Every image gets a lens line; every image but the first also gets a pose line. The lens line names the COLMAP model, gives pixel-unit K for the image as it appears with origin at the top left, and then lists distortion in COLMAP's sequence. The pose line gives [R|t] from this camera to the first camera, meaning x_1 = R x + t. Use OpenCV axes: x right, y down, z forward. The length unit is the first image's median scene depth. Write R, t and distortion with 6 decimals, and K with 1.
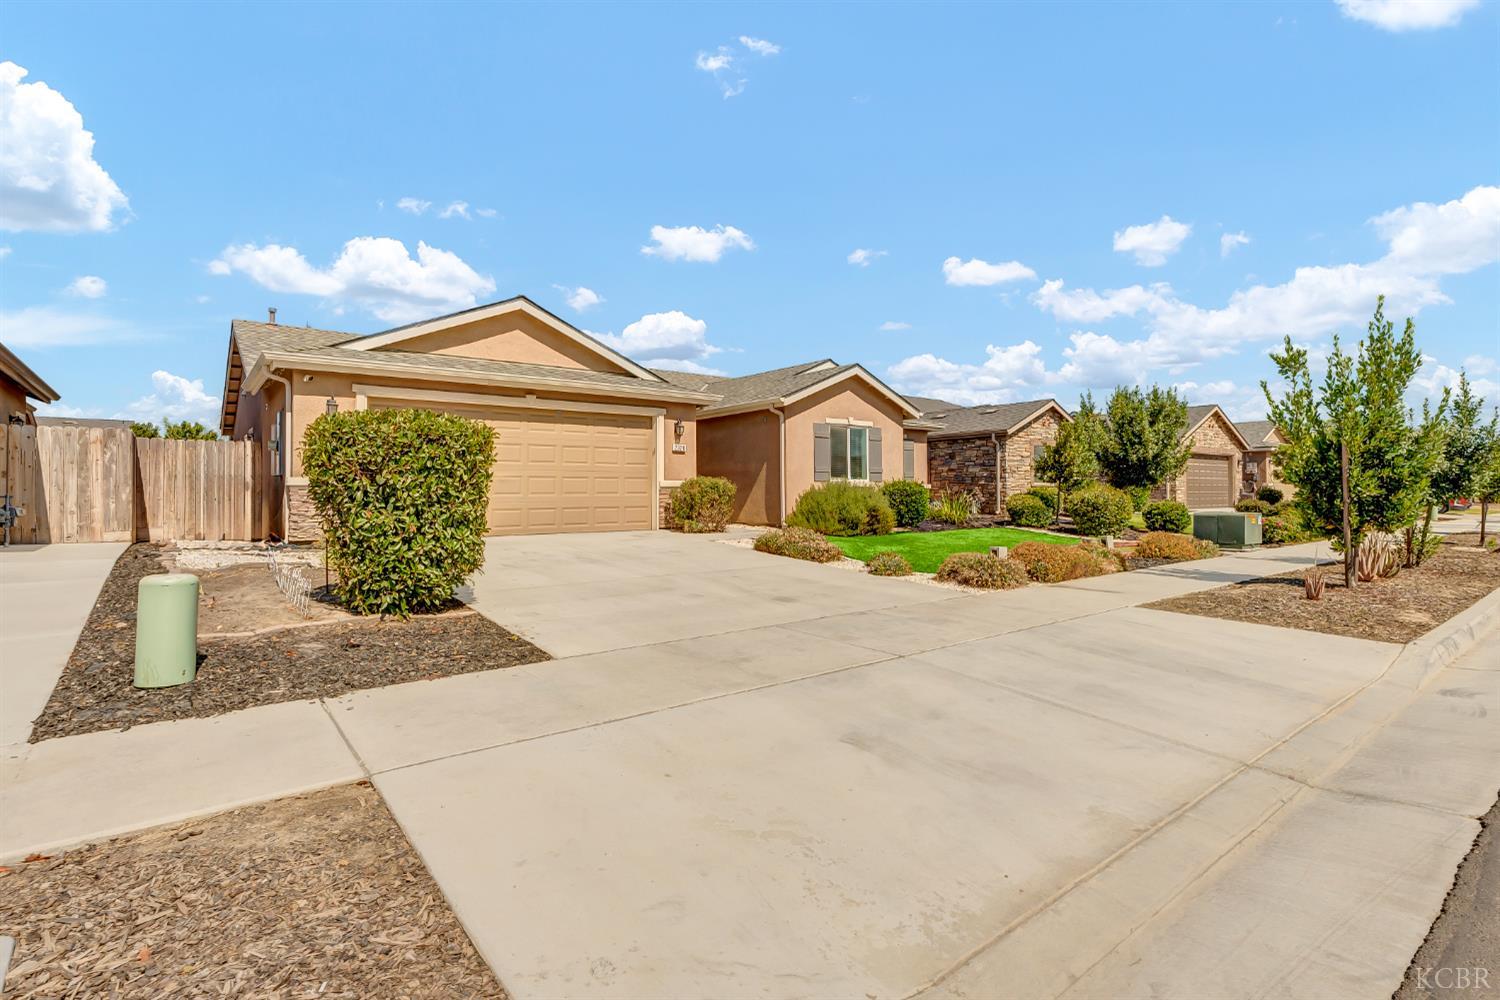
lens RADIAL K [[726.8, 0, 750.0], [0, 726.8, 500.0], [0, 0, 1]] dist [0.001374, -0.000384]
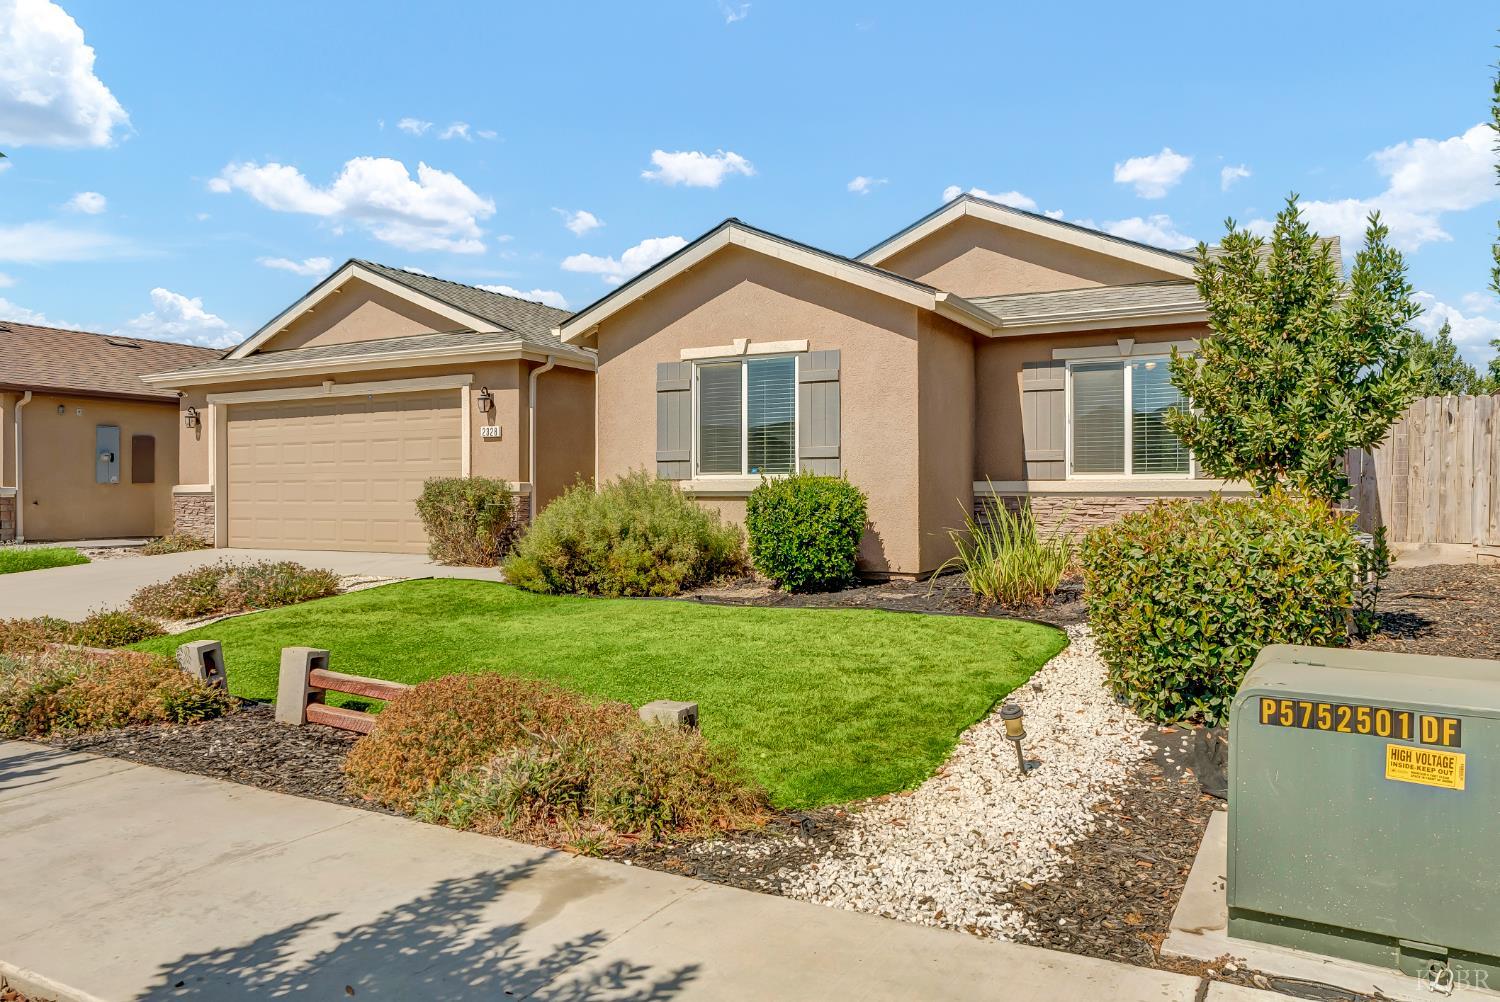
lens RADIAL K [[1048.6, 0, 750.0], [0, 1048.6, 501.0], [0, 0, 1]] dist [0.008736, 0.000037]
pose [[0.392729, 0.008696, -0.919613, 1.159450], [-0.009319, 0.999942, 0.005476, -0.023902], [0.919607, 0.006419, 0.392787, 1.153630]]
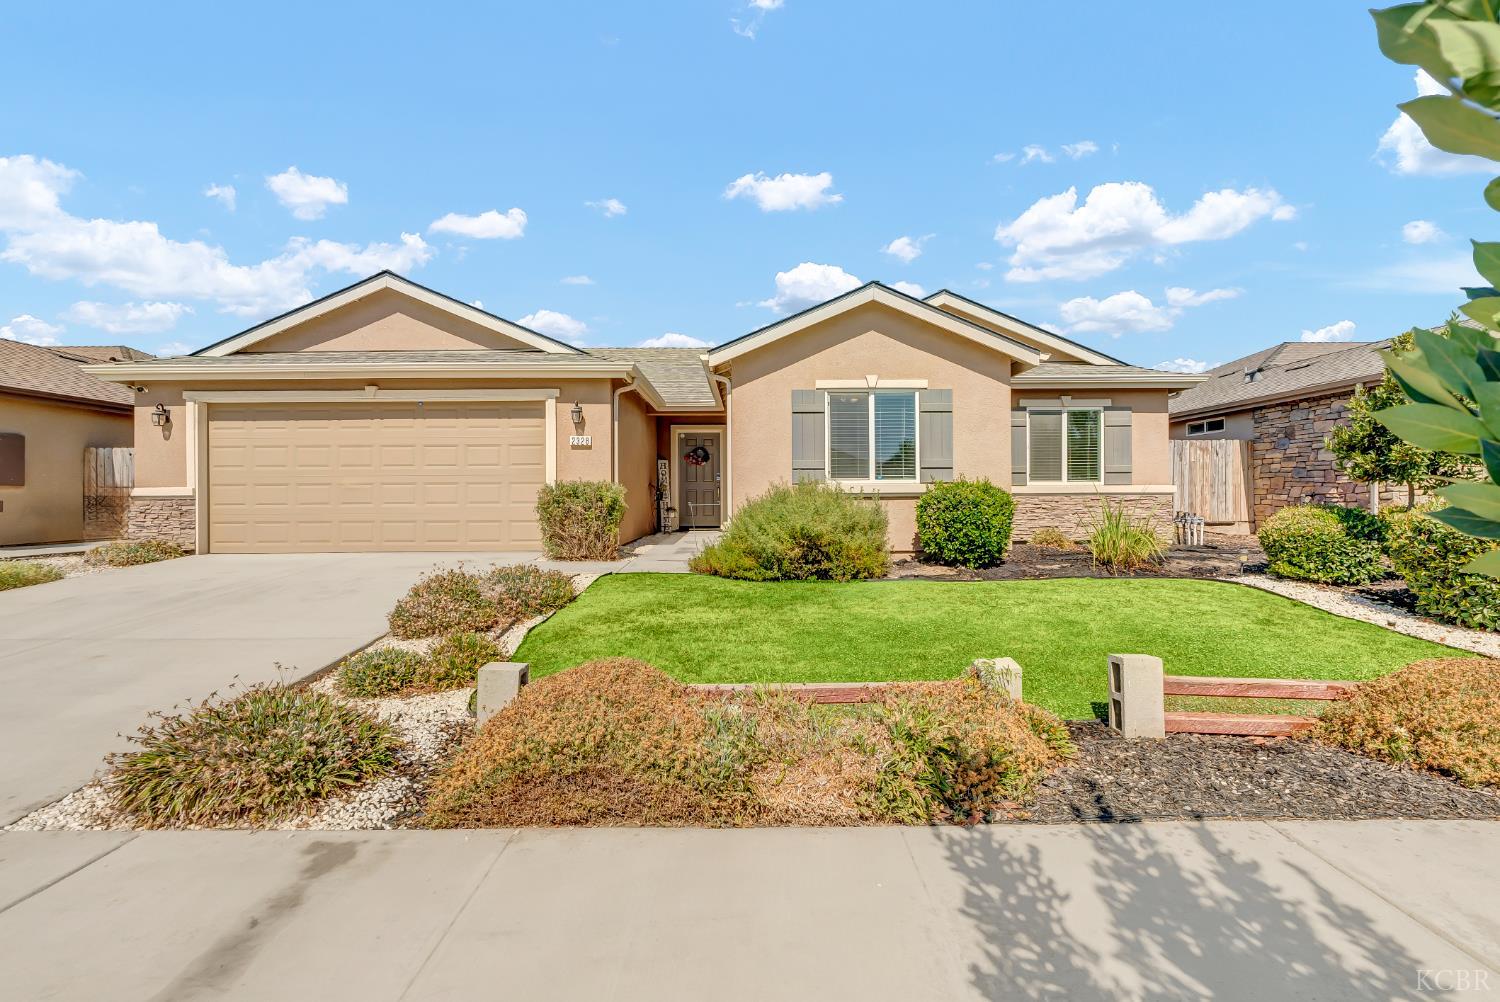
lens RADIAL K [[686.7, 0, 752.1], [0, 686.7, 497.2], [0, 0, 1]] dist [-0.002651, 0.001105]
pose [[0.786118, 0.002023, -0.618073, 0.631628], [-0.004391, 0.999988, -0.002312, -0.019709], [0.618061, 0.004532, 0.786117, 0.770954]]
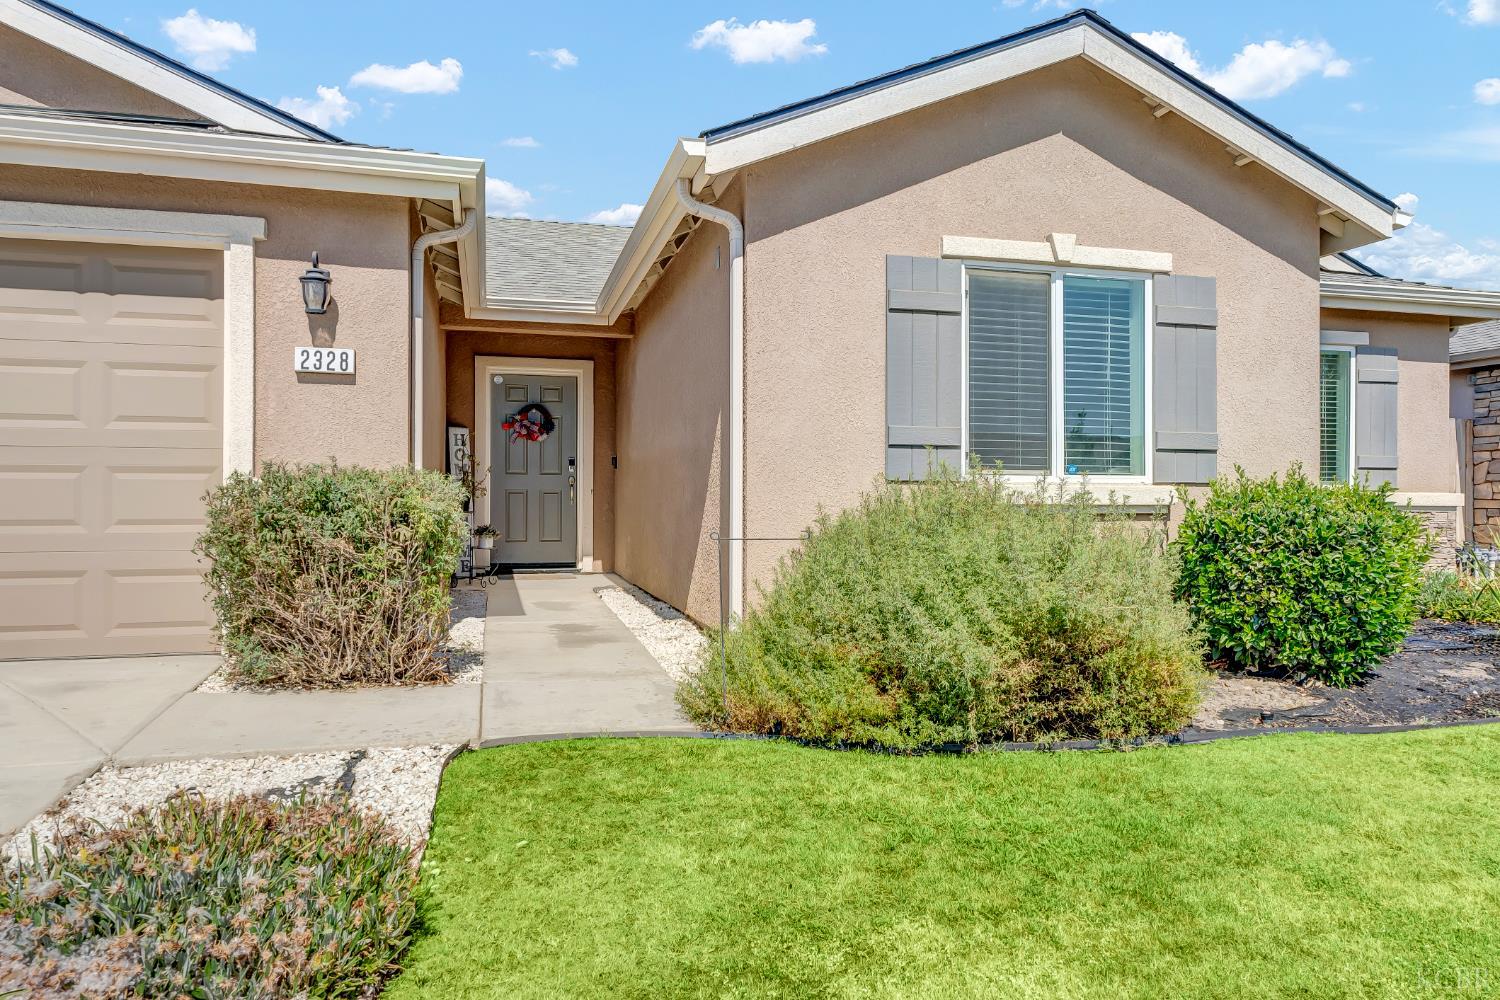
lens RADIAL K [[993.1, 0, 750.0], [0, 993.1, 500.0], [0, 0, 1]] dist [-0.006786, -0.001929]
pose [[0.916945, 0.009144, -0.398909, 0.274715], [-0.012145, 0.999914, -0.004997, -0.025826], [0.398829, 0.009427, 0.916977, 0.981262]]
